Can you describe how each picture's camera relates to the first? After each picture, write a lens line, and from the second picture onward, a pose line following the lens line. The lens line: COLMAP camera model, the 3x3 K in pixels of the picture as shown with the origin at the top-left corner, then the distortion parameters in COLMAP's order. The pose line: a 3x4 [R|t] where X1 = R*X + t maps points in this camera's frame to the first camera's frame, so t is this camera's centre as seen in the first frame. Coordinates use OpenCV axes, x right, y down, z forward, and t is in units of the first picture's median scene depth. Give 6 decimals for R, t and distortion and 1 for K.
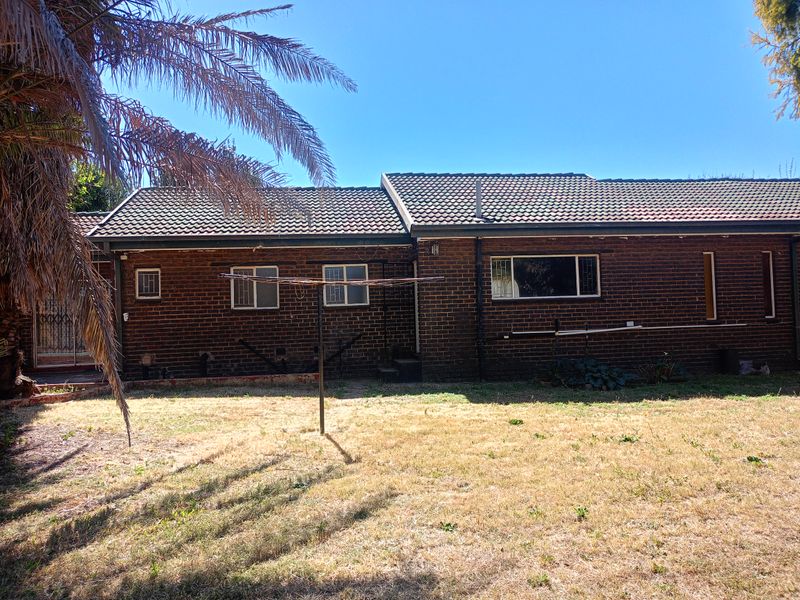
lens RADIAL K [[603.7, 0, 400.0], [0, 603.7, 300.0], [0, 0, 1]] dist [0.044453, -0.032070]
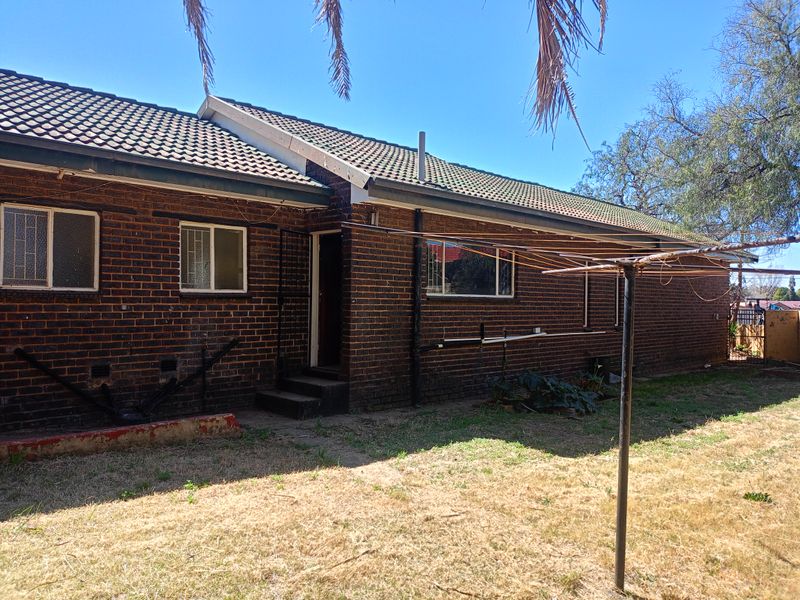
lens RADIAL K [[597.0, 0, 407.8], [0, 597.0, 303.6], [0, 0, 1]] dist [0.045724, -0.049683]
pose [[0.825828, 0.042985, 0.562281, -0.270538], [-0.051344, 0.998681, -0.000938, 0.011185], [-0.561580, -0.028095, 0.826946, 0.393604]]
